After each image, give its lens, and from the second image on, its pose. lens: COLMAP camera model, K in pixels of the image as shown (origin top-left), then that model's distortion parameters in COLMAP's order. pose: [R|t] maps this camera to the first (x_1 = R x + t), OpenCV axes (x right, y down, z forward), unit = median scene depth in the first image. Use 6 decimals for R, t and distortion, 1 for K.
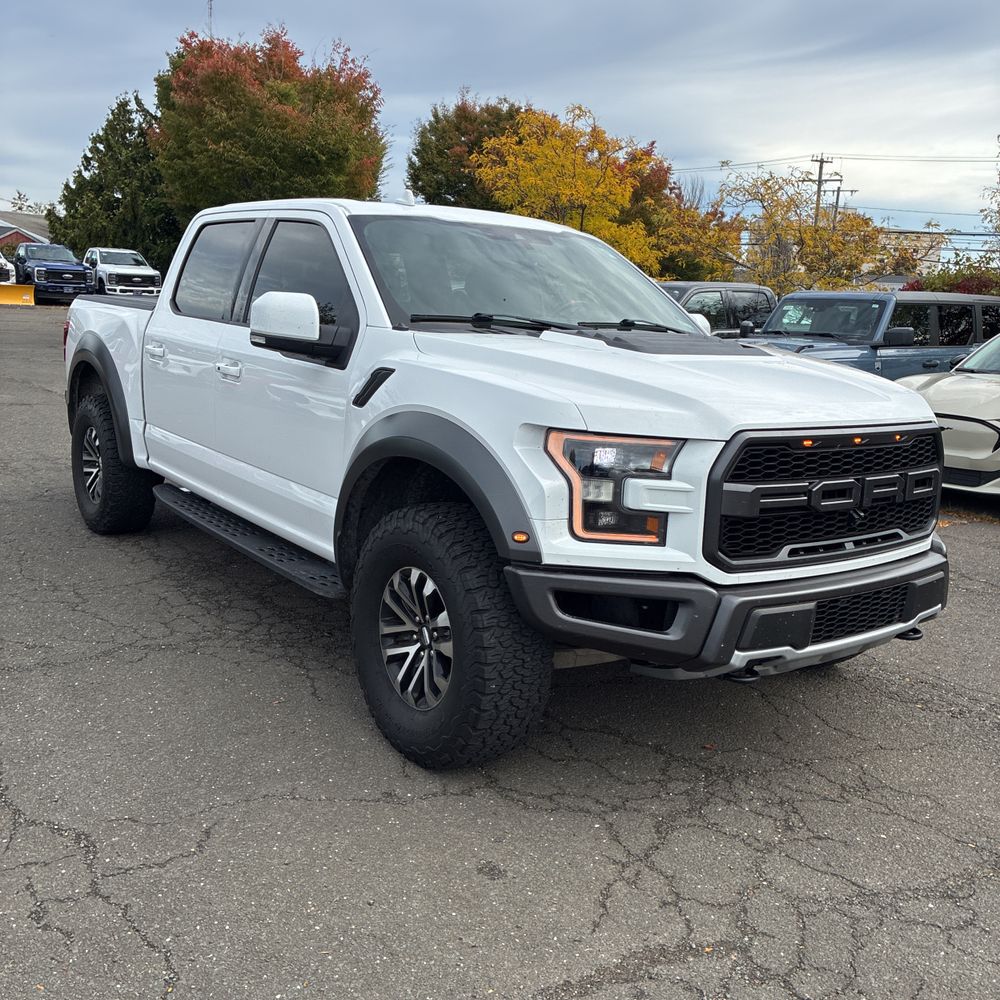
lens RADIAL K [[1009.9, 0, 499.9], [0, 1009.9, 490.1], [0, 0, 1]] dist [0.029374, 0.000000]
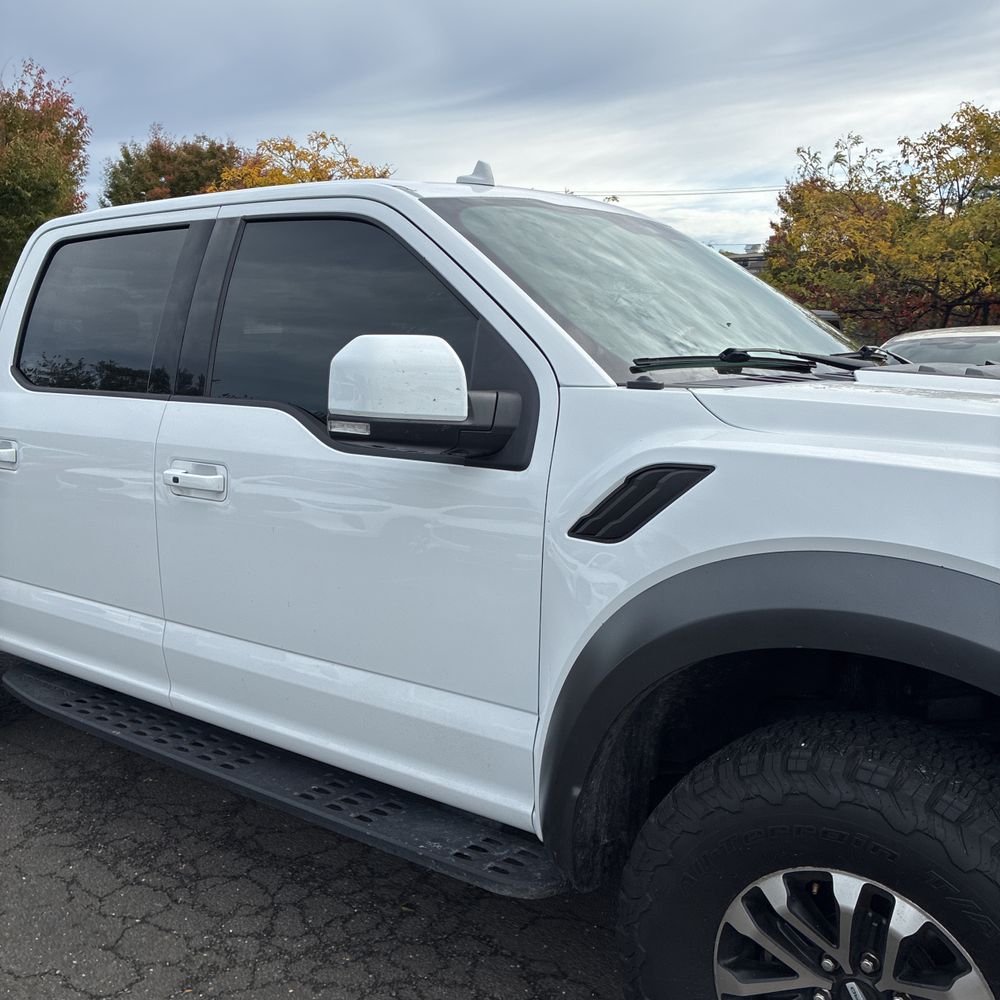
lens RADIAL K [[1009.9, 0, 491.9], [0, 1009.9, 499.4], [0, 0, 1]] dist [0.029374, 0.000000]
pose [[0.959081, -0.103328, 0.263604, -0.307980], [0.111214, 0.993681, -0.015128, -0.097006], [-0.260375, 0.043825, 0.964512, 0.487735]]
